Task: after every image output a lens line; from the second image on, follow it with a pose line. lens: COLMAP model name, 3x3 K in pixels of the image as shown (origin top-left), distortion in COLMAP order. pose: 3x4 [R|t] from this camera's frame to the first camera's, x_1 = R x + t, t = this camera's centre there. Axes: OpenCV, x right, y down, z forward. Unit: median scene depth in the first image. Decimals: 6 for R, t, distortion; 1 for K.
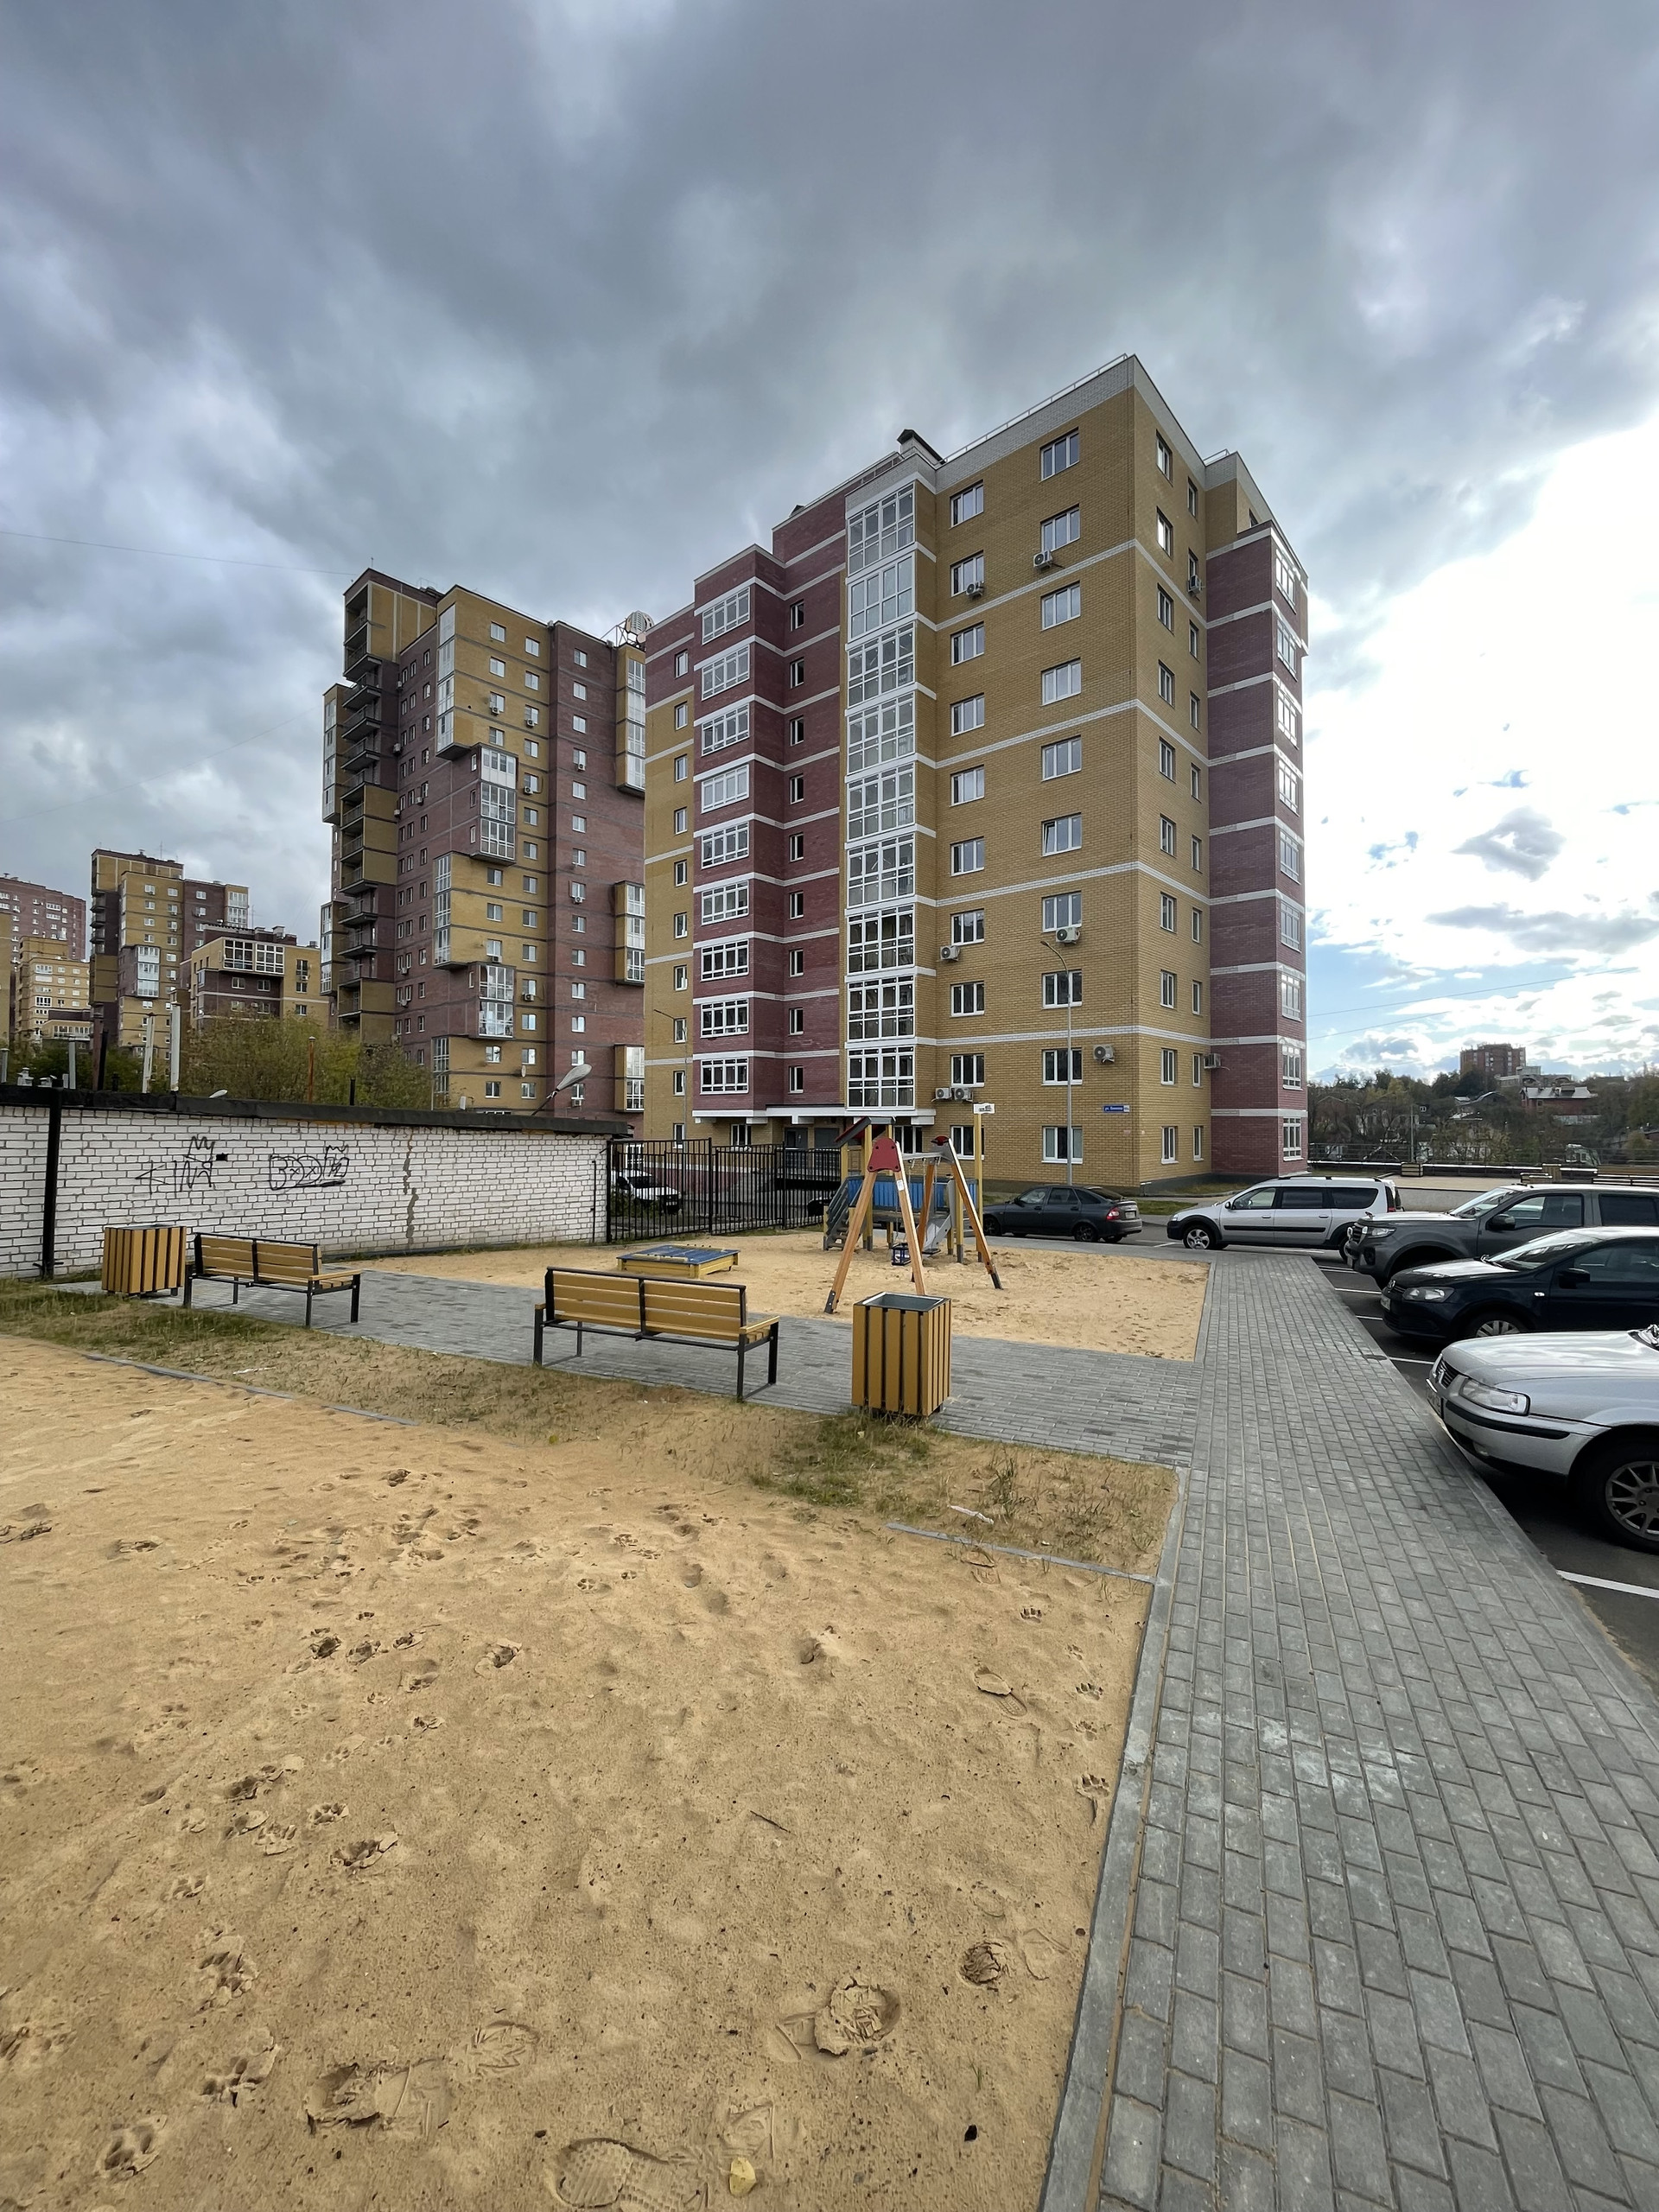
lens RADIAL K [[888.8, 0, 825.3], [0, 888.8, 1101.2], [0, 0, 1]] dist [-0.001890, 0.000462]
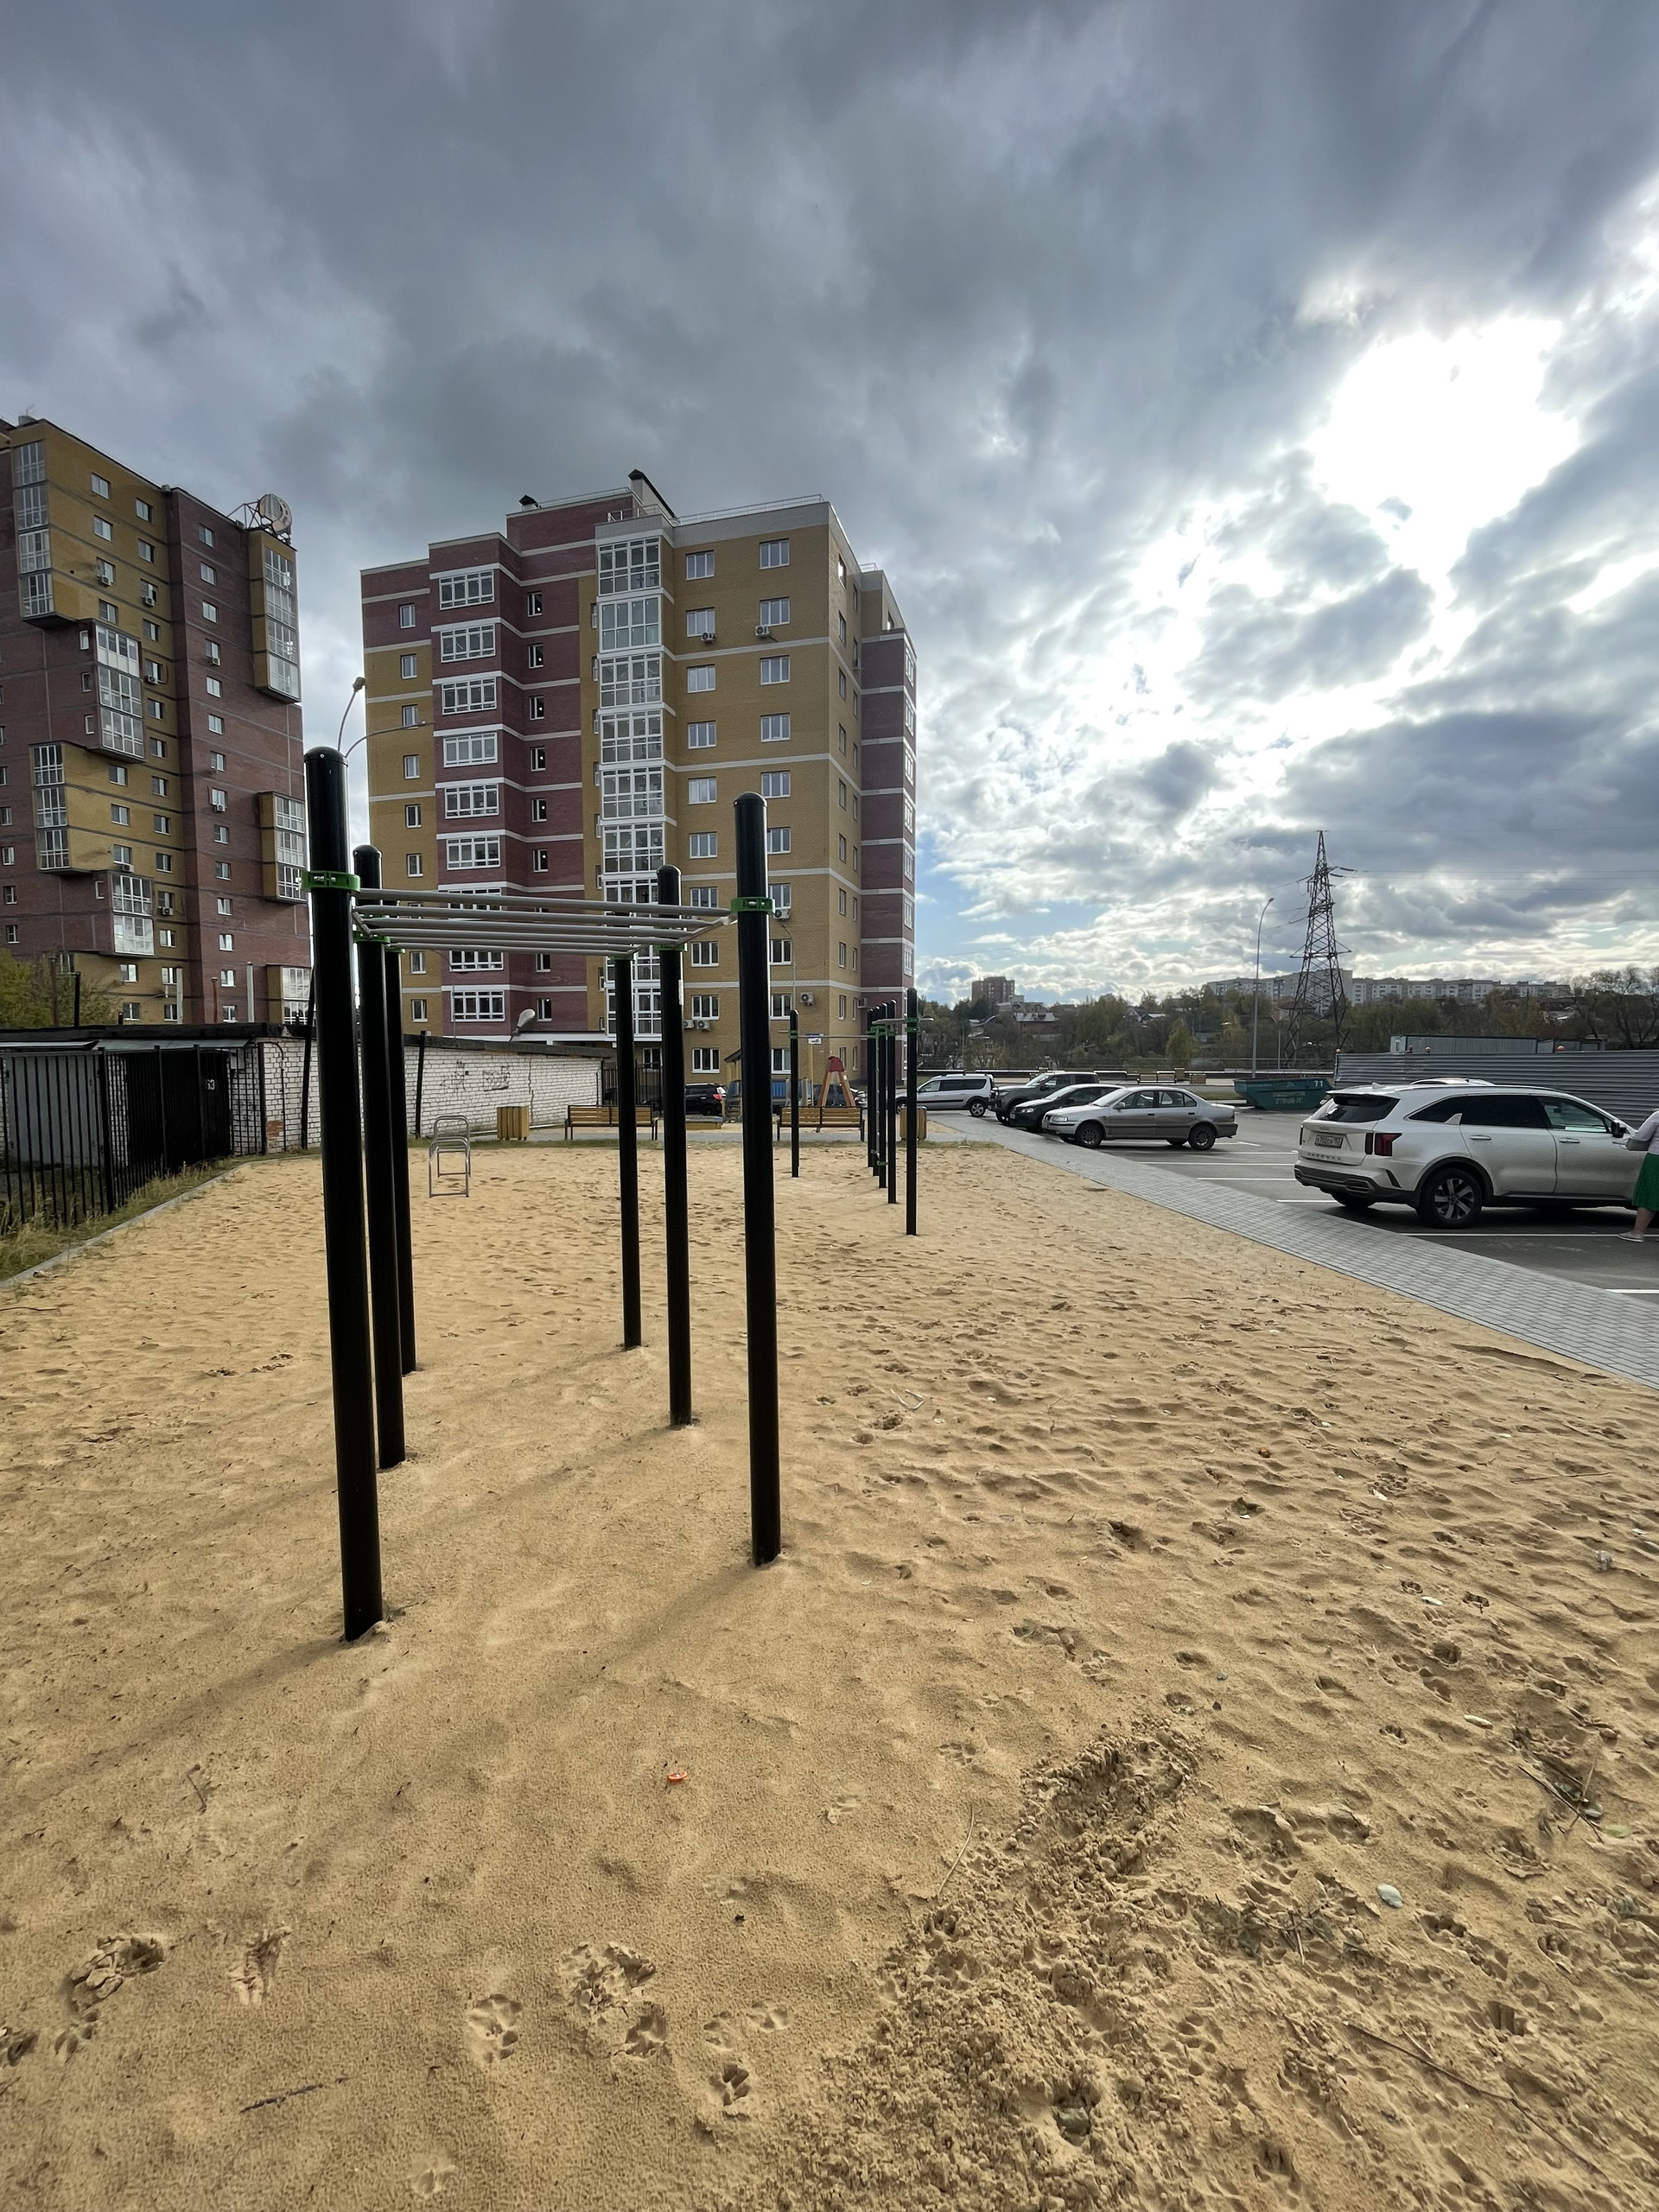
lens RADIAL K [[888.8, 0, 819.1], [0, 888.8, 1102.0], [0, 0, 1]] dist [-0.001890, 0.000462]
pose [[0.898226, -0.035162, 0.438126, -0.232121], [-0.005453, 0.995827, 0.091099, -0.012225], [-0.439501, -0.084217, 0.894285, -0.246571]]
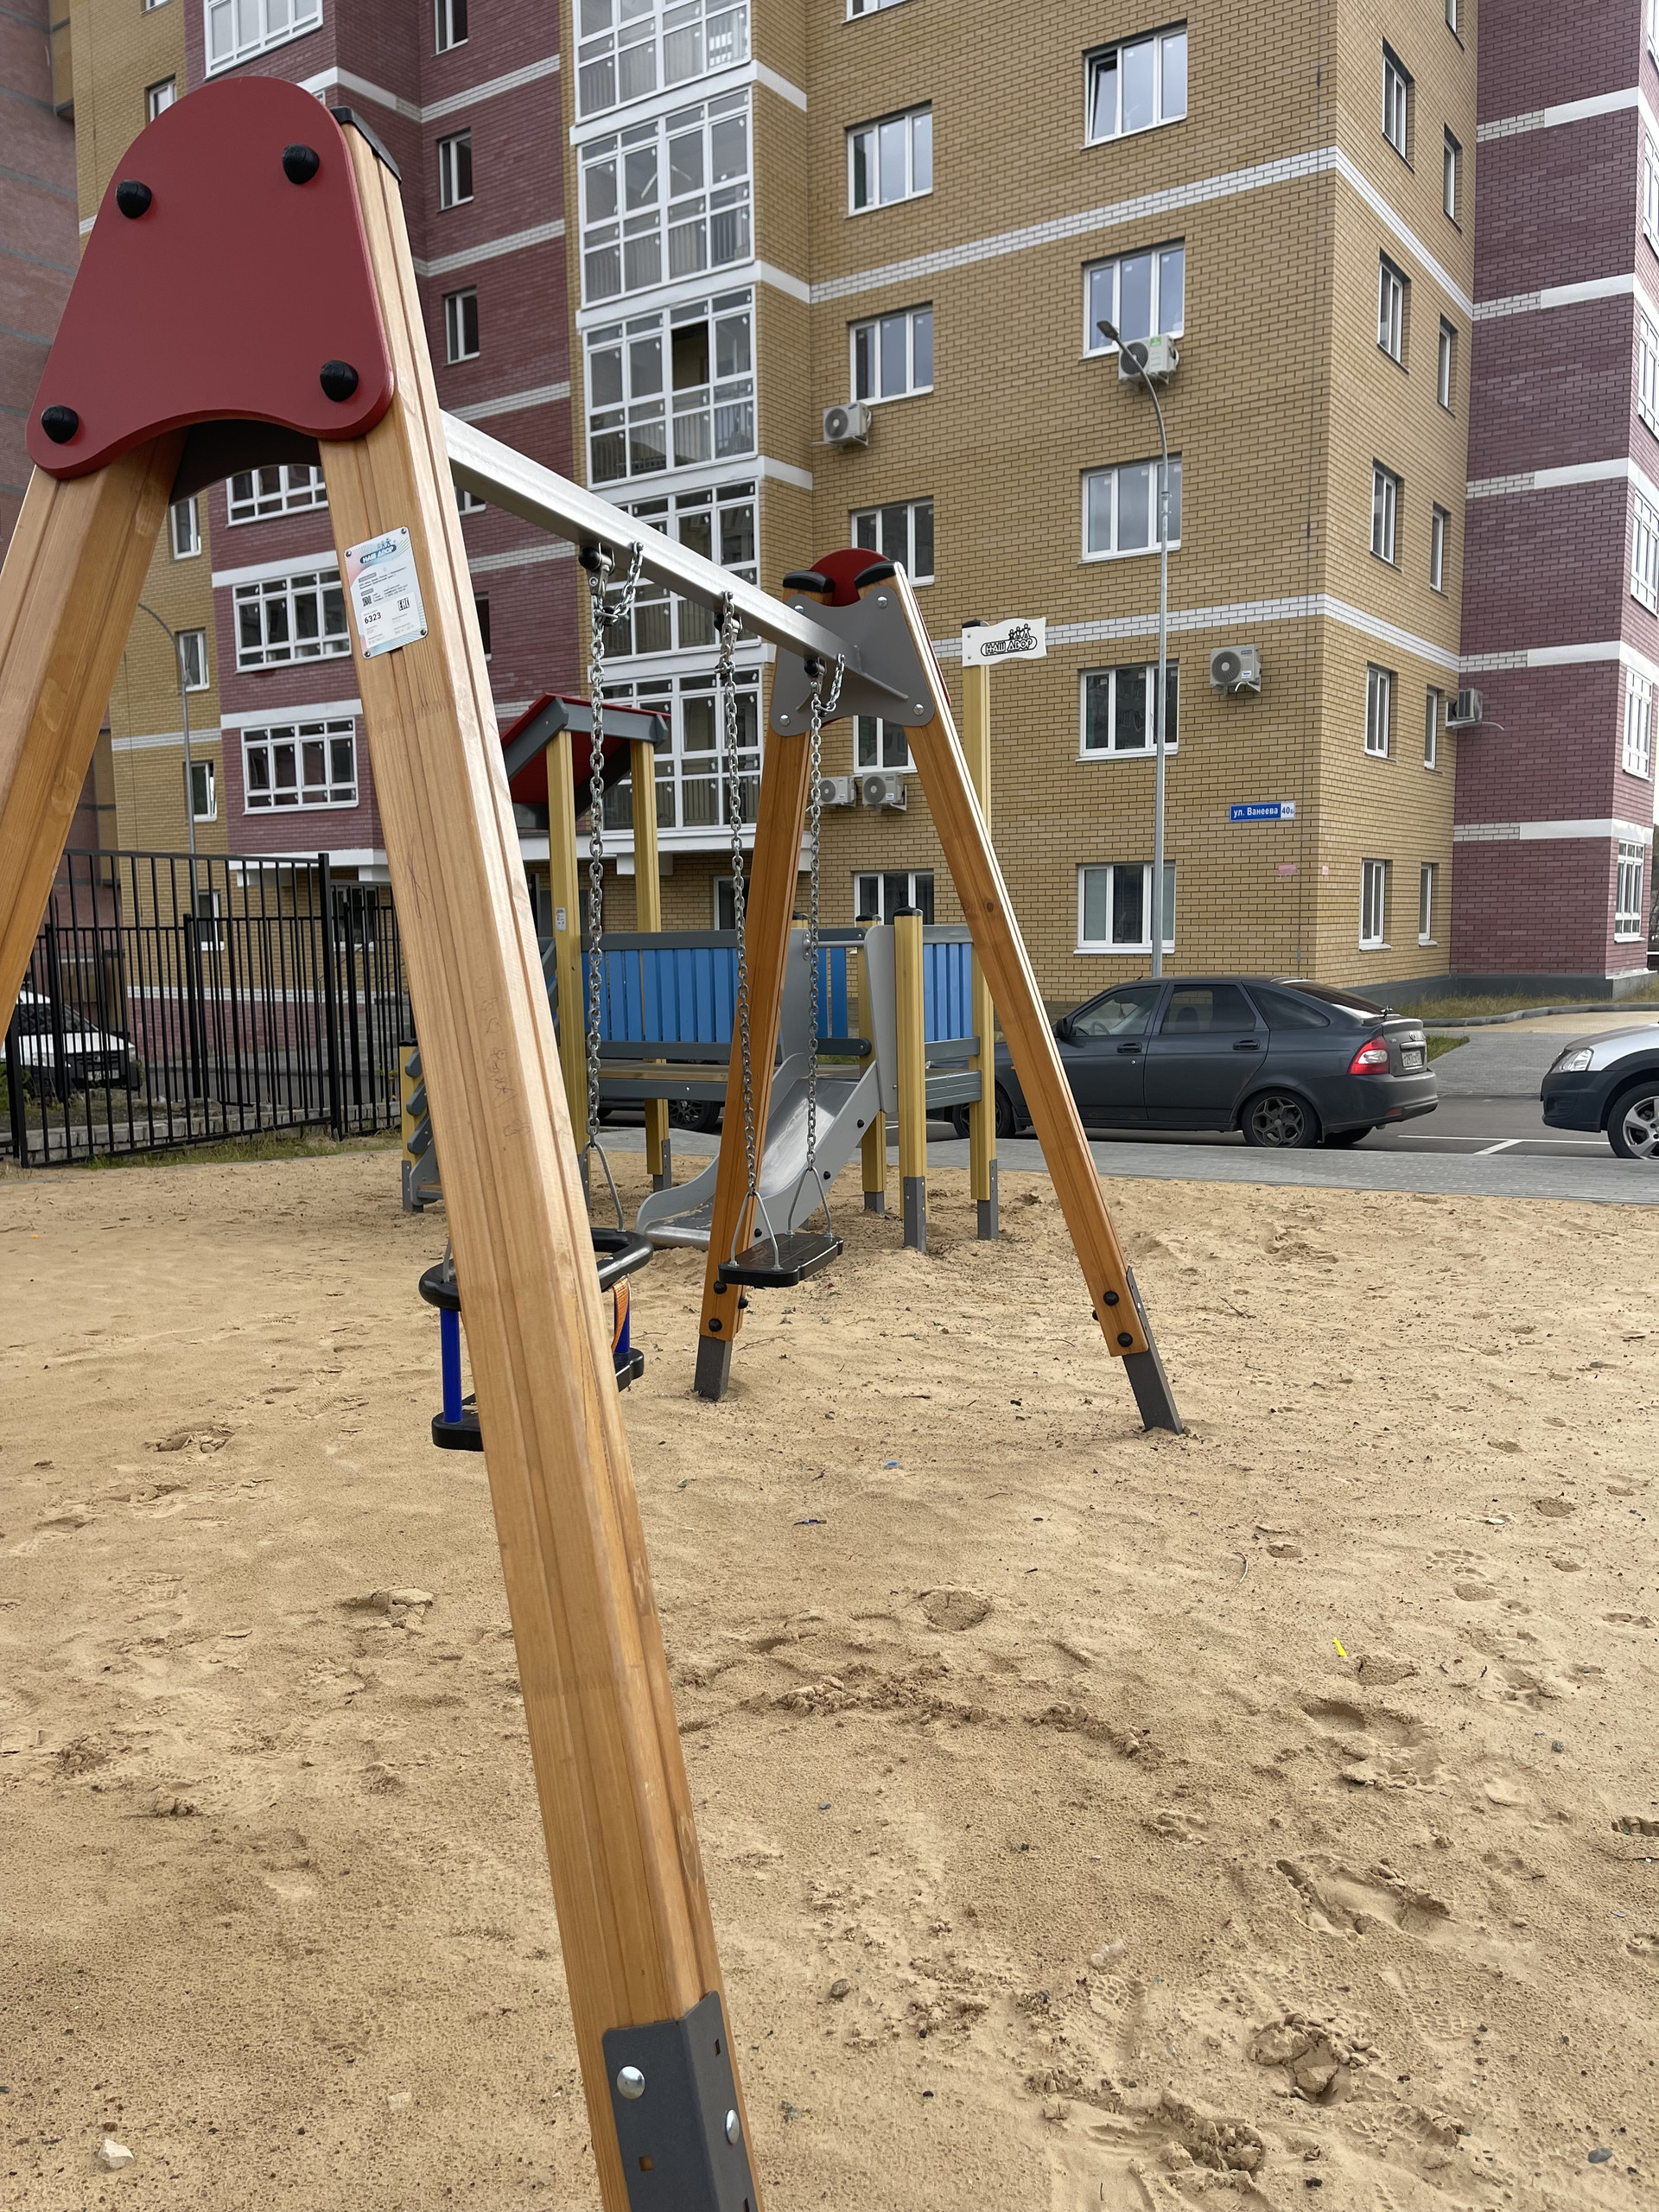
lens RADIAL K [[1660.8, 0, 838.8], [0, 1660.8, 1105.2], [0, 0, 1]] dist [0.068754, -0.076265]
pose [[0.990553, -0.028193, 0.134200, 0.024051], [0.010465, 0.991325, 0.131015, 0.028329], [-0.136729, -0.128373, 0.982255, 0.194522]]
